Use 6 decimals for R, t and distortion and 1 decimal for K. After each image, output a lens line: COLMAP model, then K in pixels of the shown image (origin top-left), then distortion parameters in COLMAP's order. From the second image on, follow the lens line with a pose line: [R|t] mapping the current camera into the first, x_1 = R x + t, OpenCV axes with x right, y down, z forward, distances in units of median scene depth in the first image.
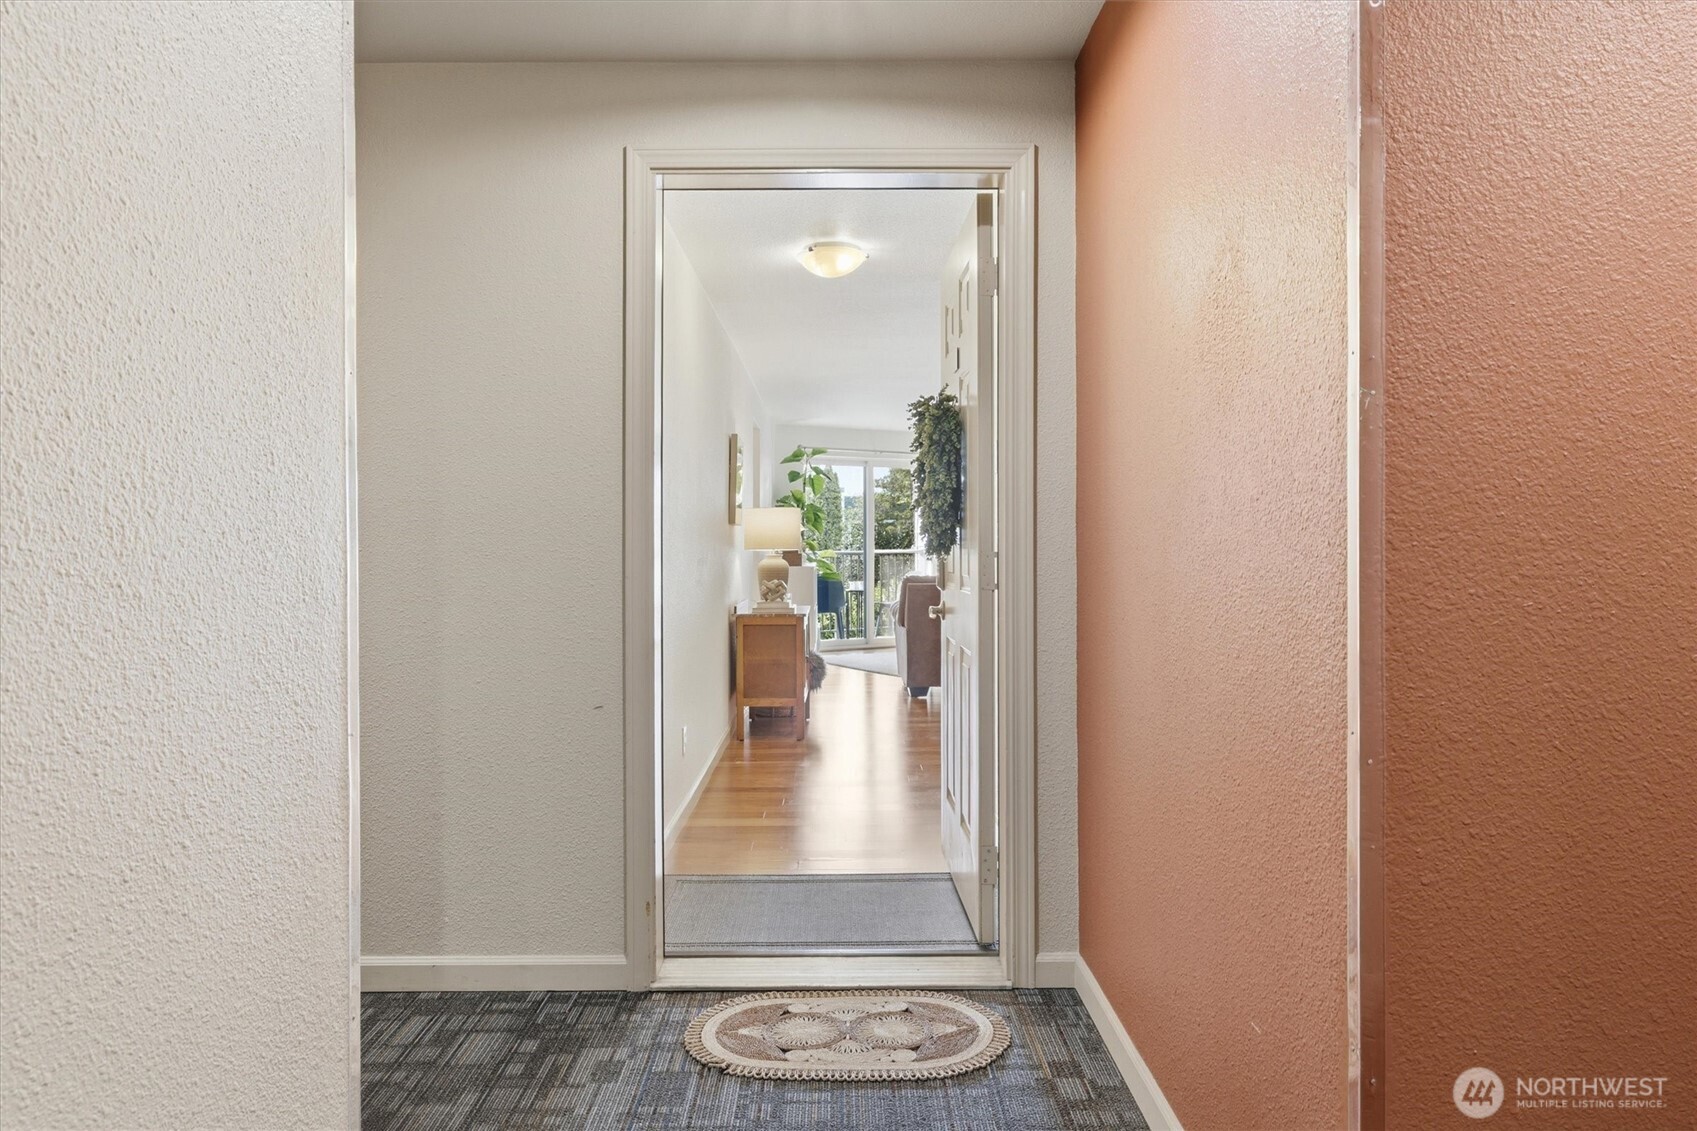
lens RADIAL K [[754.6, 0, 843.4], [0, 754.6, 549.3], [0, 0, 1]] dist [0.000932, 0.000200]
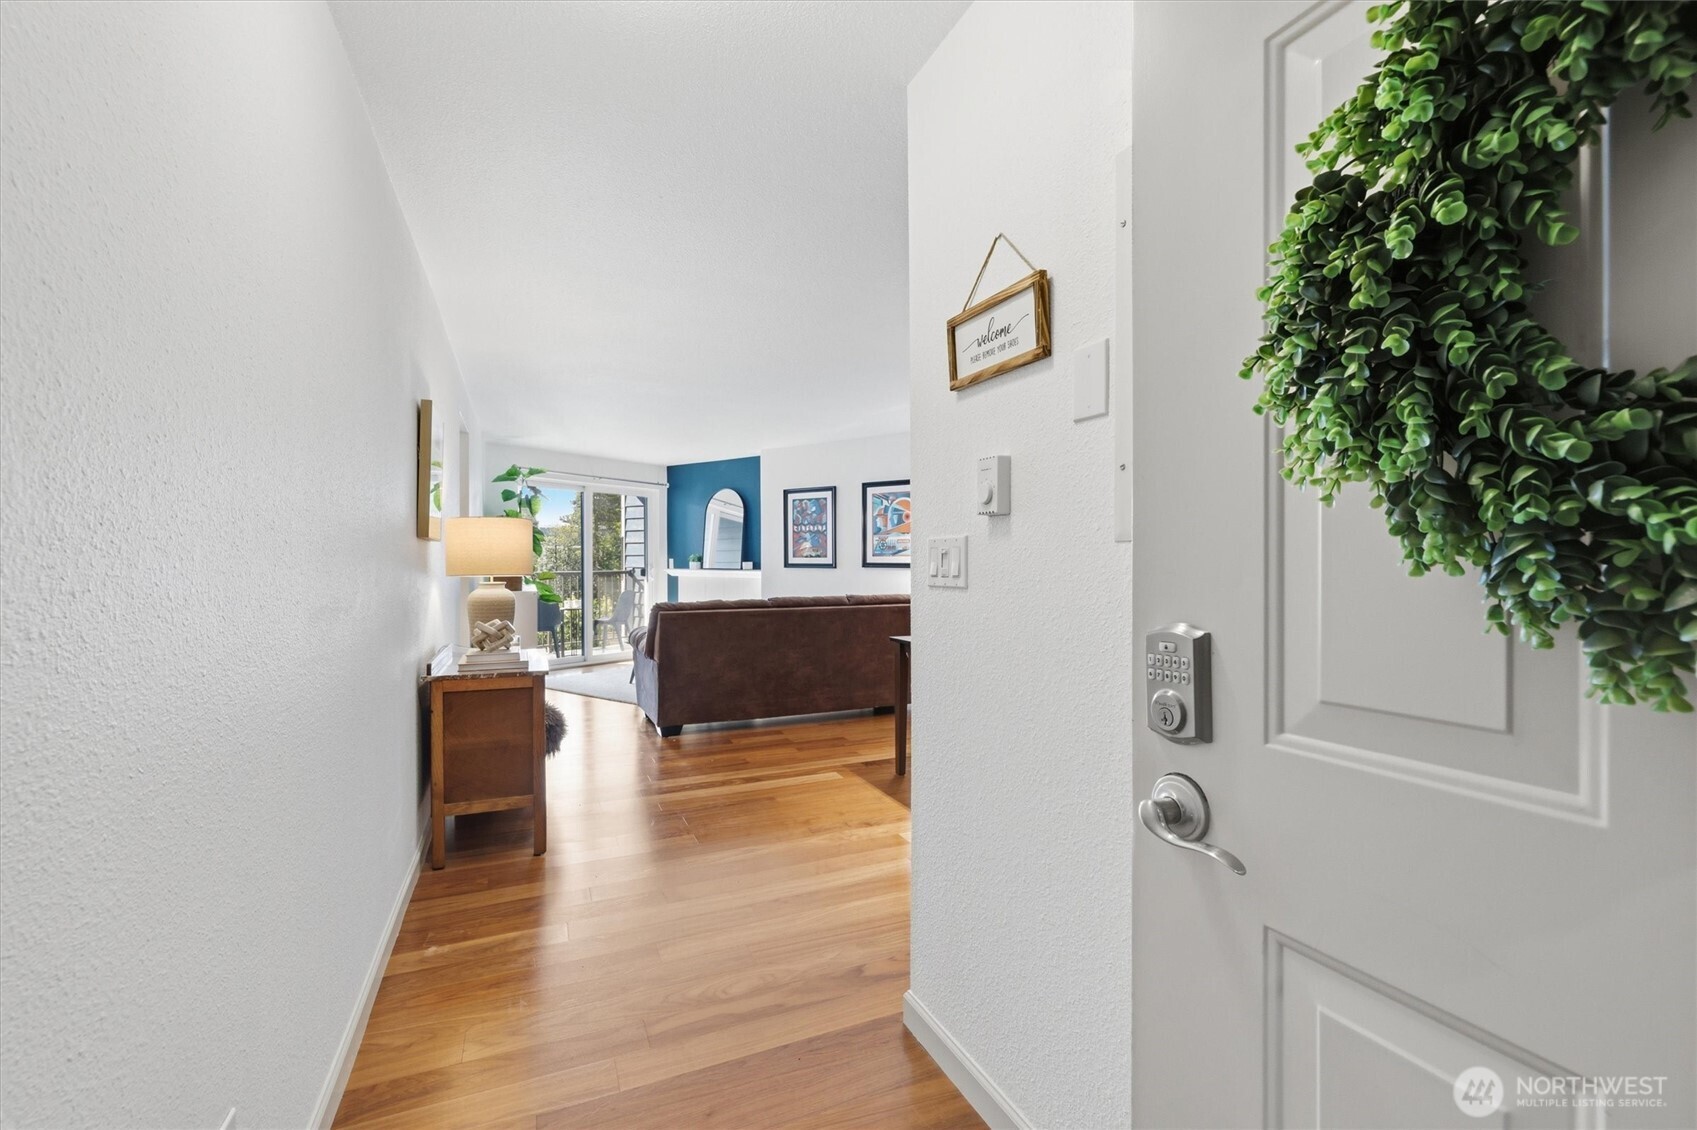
lens RADIAL K [[691.7, 0, 850.1], [0, 691.7, 560.9], [0, 0, 1]] dist [-0.000704, -0.000051]
pose [[0.923277, -0.005114, 0.384101, -0.032428], [0.009625, 0.999905, -0.009823, -0.004184], [-0.384014, 0.012766, 0.923239, 0.275114]]
